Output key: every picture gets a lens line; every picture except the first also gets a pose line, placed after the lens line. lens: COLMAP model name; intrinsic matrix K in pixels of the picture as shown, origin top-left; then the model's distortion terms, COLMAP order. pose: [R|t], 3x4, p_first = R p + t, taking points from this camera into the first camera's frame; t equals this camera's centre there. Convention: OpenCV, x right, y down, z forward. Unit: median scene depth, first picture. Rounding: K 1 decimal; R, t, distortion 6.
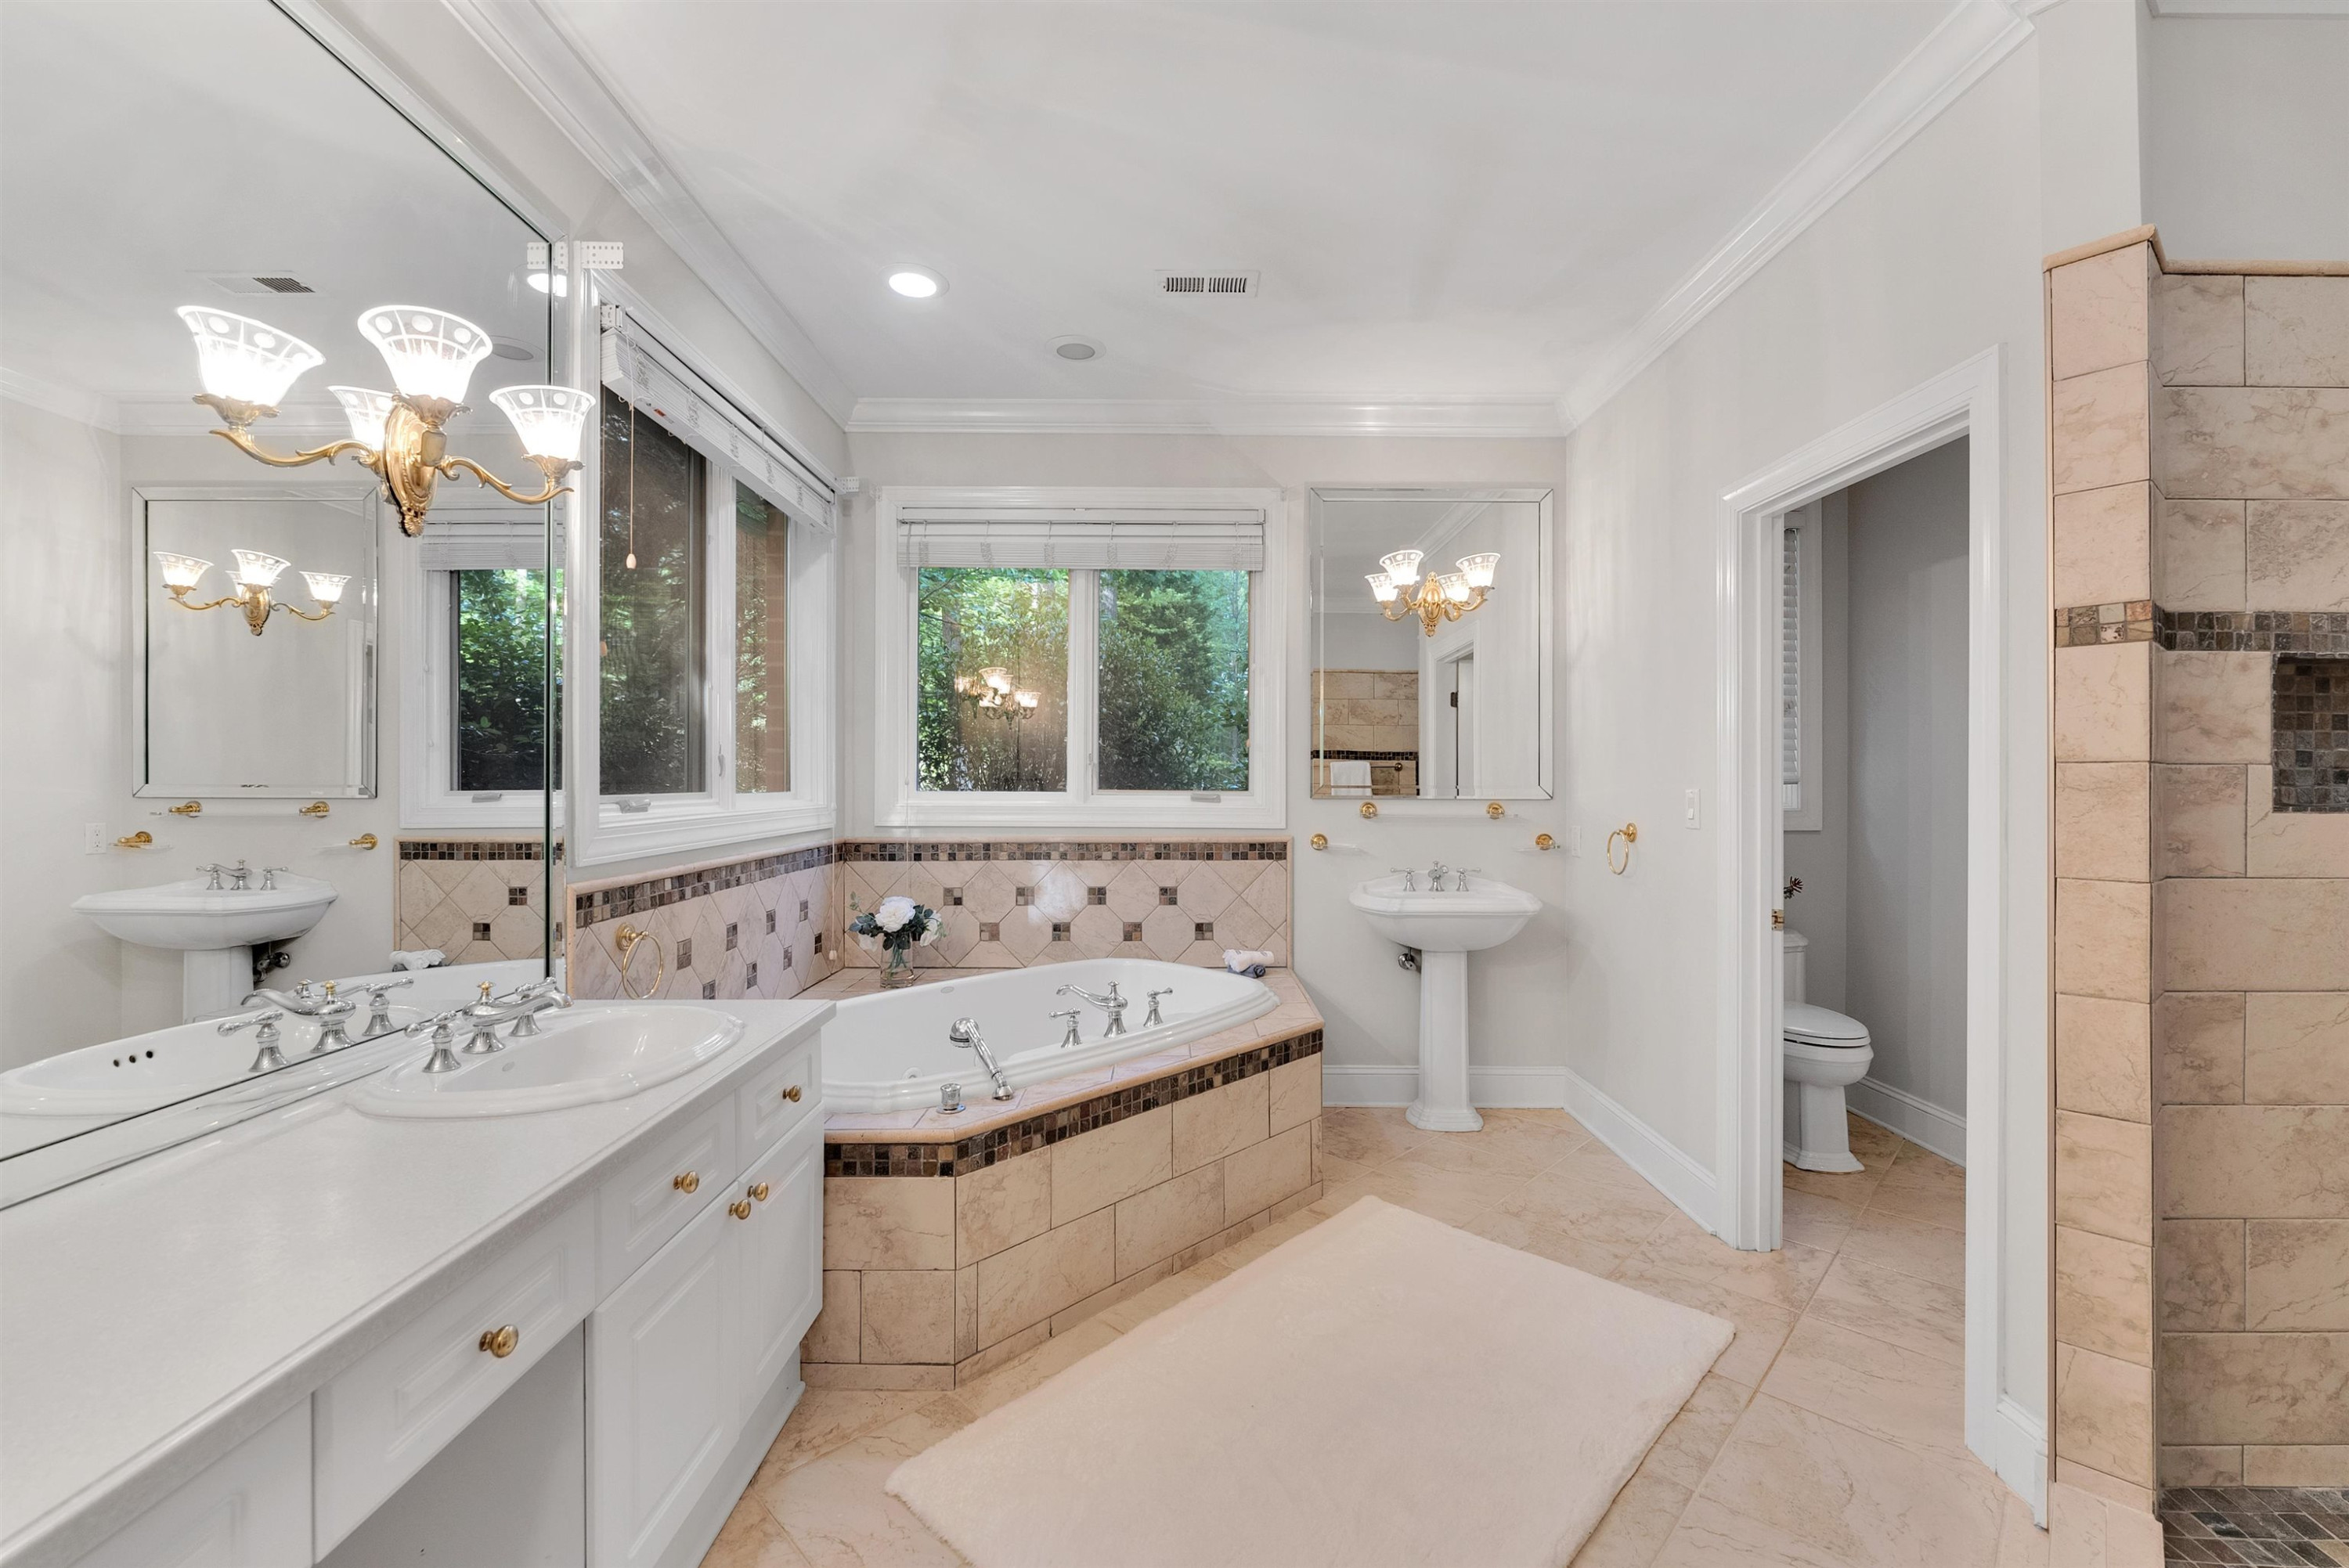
lens RADIAL K [[1097.1, 0, 1174.5], [0, 1097.1, 784.0], [0, 0, 1]] dist [-0.000583, -0.000501]
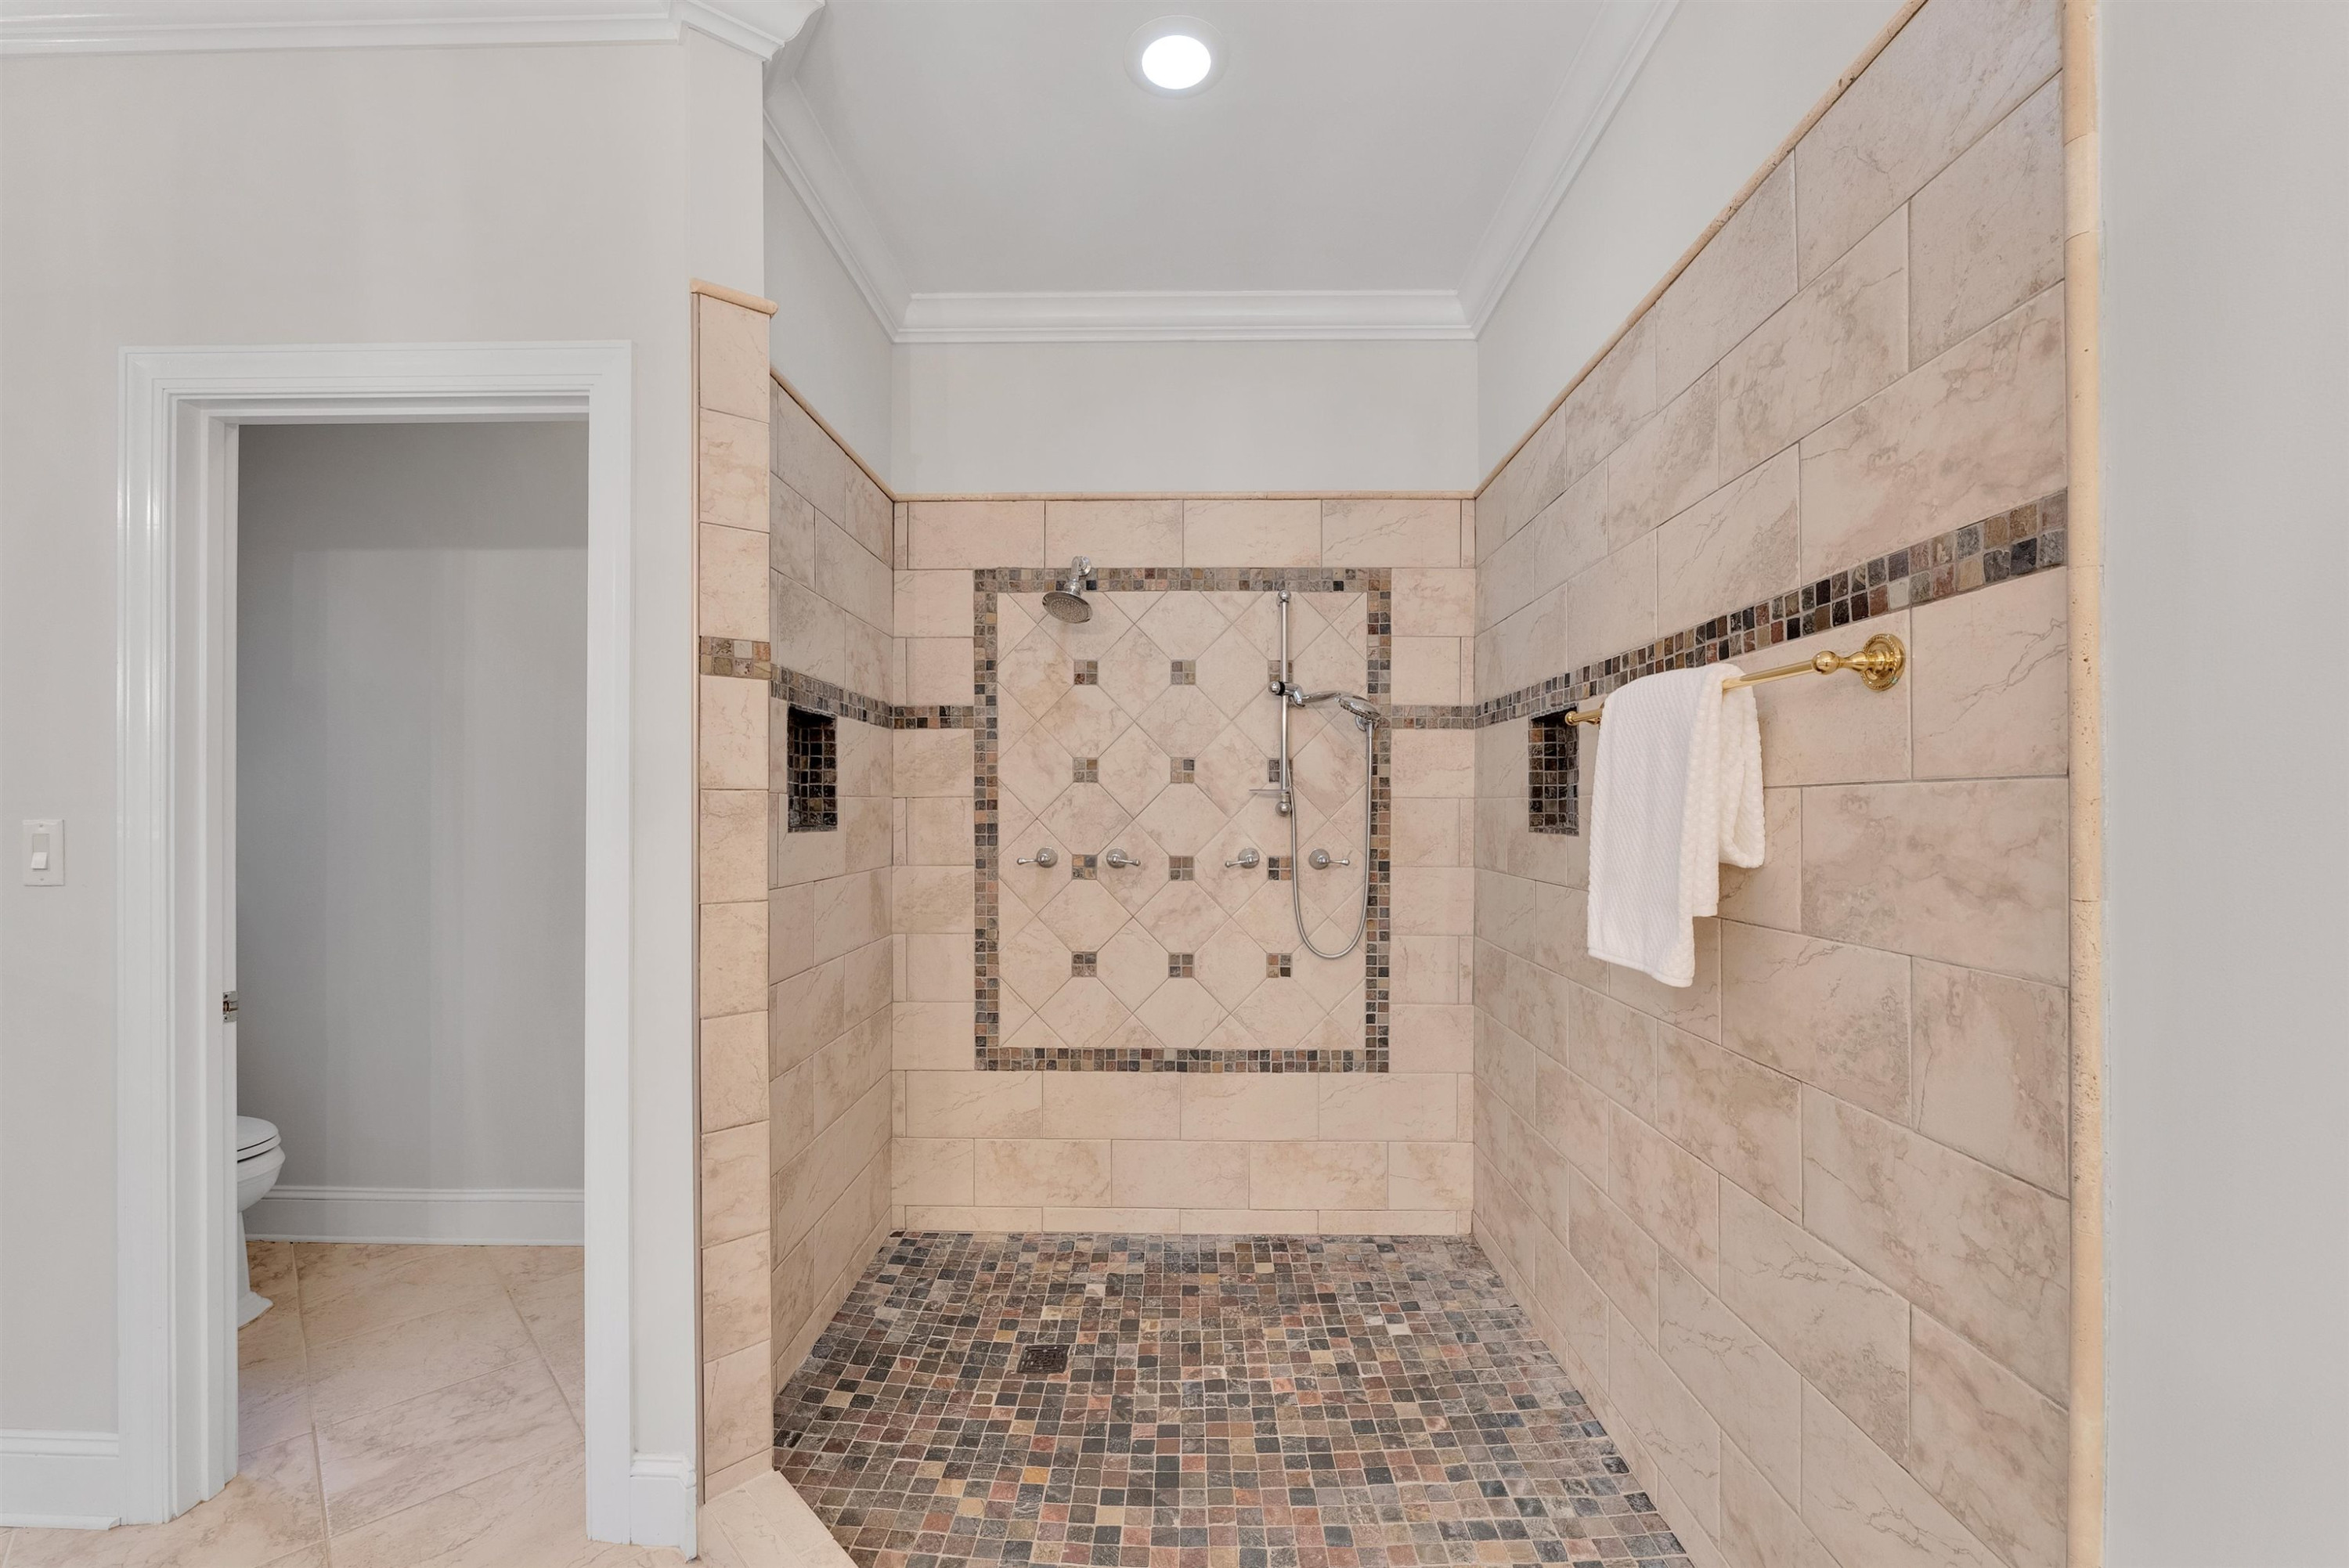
lens RADIAL K [[961.9, 0, 1176.4], [0, 961.9, 815.1], [0, 0, 1]] dist [-0.002303, -0.000180]
pose [[0.016126, -0.006884, 0.999846, -0.034388], [0.000773, 0.999976, 0.006872, -0.000850], [-0.999870, 0.000662, 0.016131, 0.285553]]
